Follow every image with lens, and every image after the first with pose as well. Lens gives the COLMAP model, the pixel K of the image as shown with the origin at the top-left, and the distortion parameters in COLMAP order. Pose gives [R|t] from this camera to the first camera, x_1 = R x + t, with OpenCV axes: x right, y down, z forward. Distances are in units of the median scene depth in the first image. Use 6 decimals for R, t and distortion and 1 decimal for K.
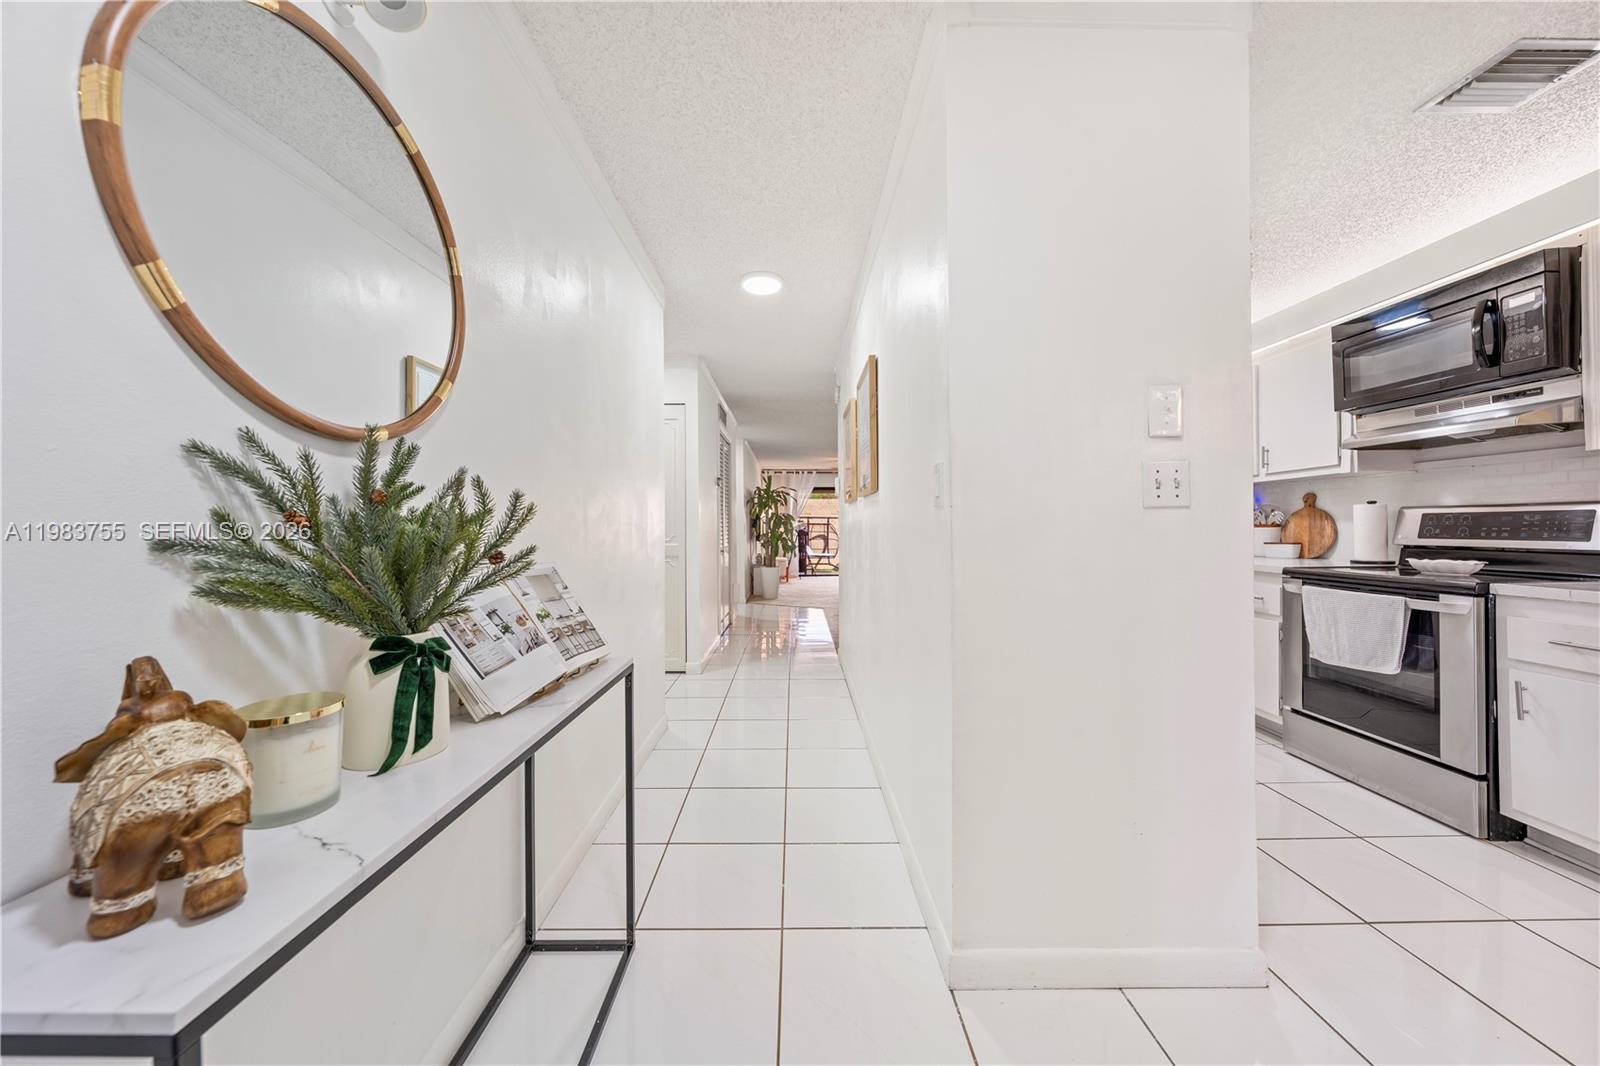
lens RADIAL K [[545.0, 0, 800.4], [0, 545.0, 526.6], [0, 0, 1]] dist [-0.005667, 0.000618]
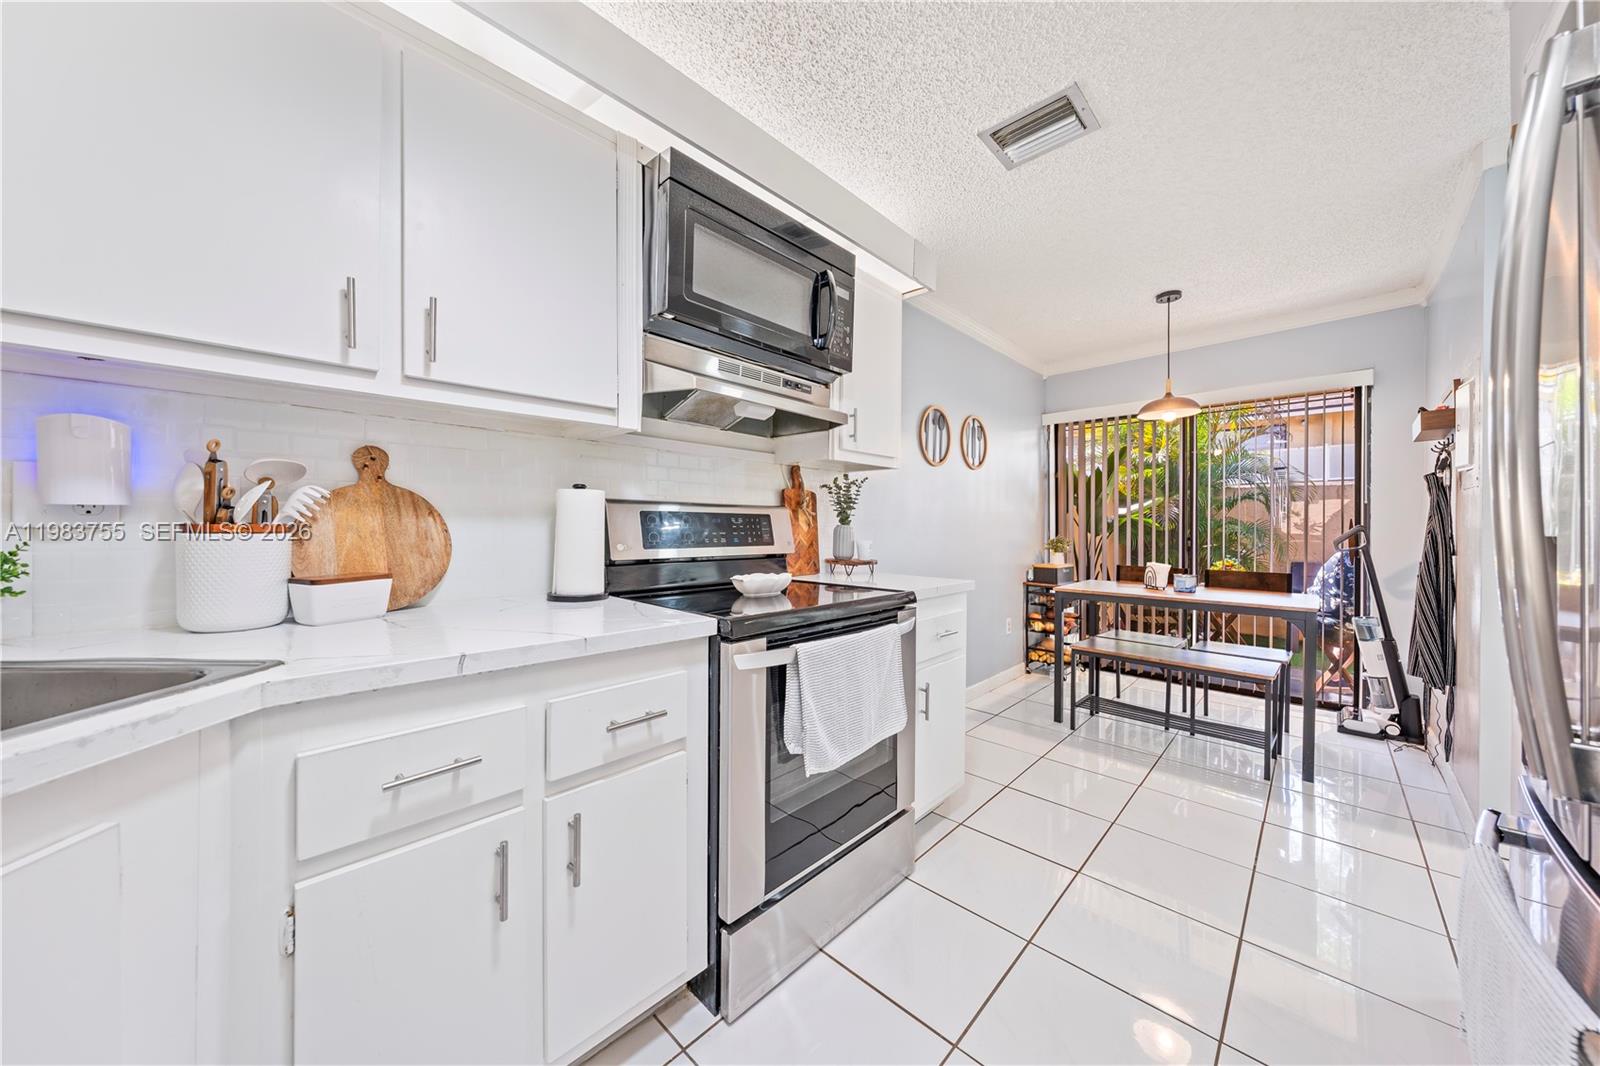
lens RADIAL K [[545.0, 0, 807.4], [0, 545.0, 531.9], [0, 0, 1]] dist [-0.005667, 0.000618]
pose [[-0.723052, -0.003628, 0.690784, 0.454544], [-0.001511, 0.999992, 0.003671, -0.001249], [-0.690792, 0.001611, -0.723052, 1.101018]]
